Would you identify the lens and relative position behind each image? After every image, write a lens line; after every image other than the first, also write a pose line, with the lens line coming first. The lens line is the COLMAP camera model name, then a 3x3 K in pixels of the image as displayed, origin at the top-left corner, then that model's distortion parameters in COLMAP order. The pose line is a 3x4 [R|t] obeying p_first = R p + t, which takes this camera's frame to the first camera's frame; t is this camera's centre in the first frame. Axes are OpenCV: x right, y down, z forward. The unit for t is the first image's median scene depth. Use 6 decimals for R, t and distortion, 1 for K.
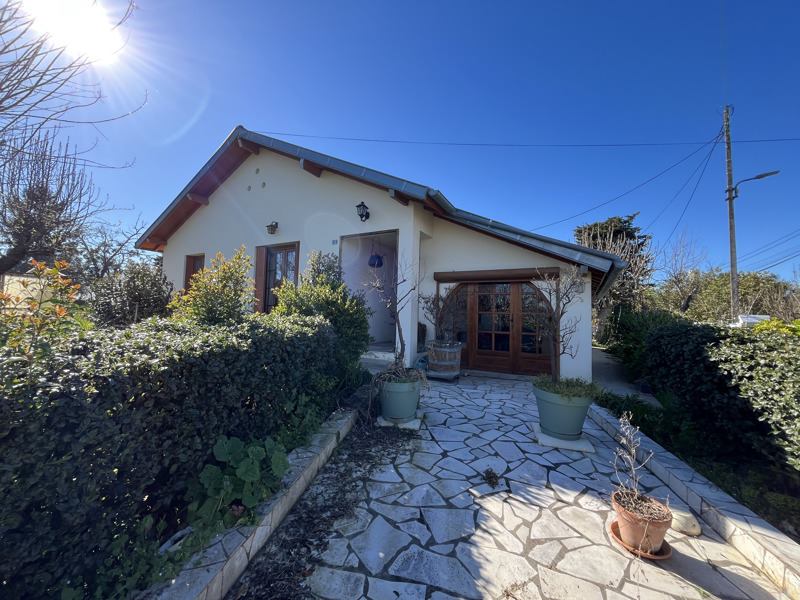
lens RADIAL K [[326.2, 0, 400.5], [0, 326.2, 298.4], [0, 0, 1]] dist [0.001031, 0.000227]
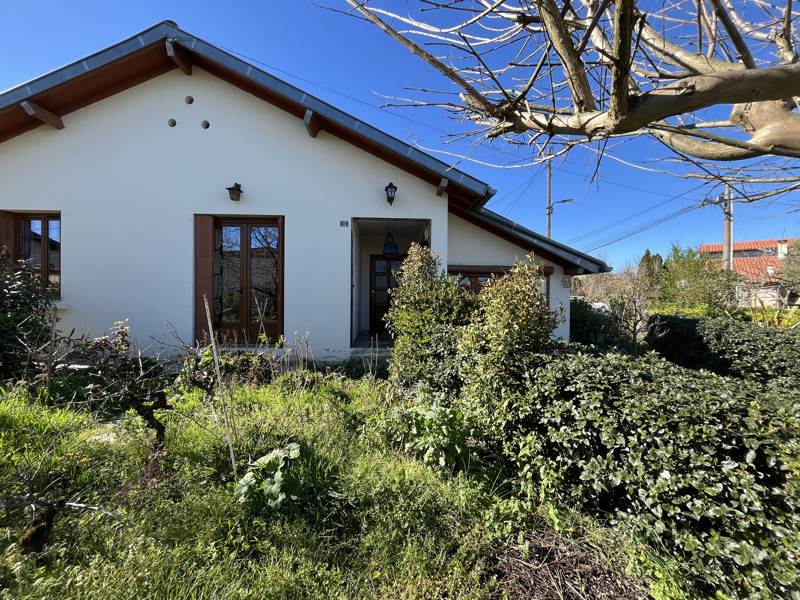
lens RADIAL K [[326.2, 0, 394.2], [0, 326.2, 300.2], [0, 0, 1]] dist [0.001031, 0.000227]
pose [[0.849650, -0.024528, 0.526777, -0.481853], [-0.018584, 0.996905, 0.076392, -0.038352], [-0.527020, -0.074696, 0.846564, 0.183900]]
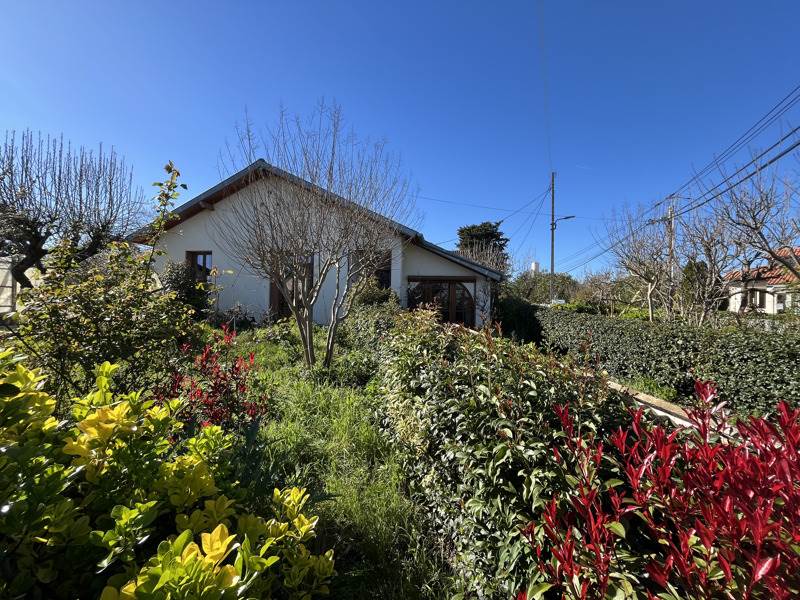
lens RADIAL K [[326.2, 0, 400.5], [0, 326.2, 298.6], [0, 0, 1]] dist [0.001031, 0.000227]
pose [[0.942023, -0.003282, 0.335533, -0.417622], [-0.014891, 0.998558, 0.051575, -0.039995], [-0.335218, -0.053582, 0.940616, -0.483183]]
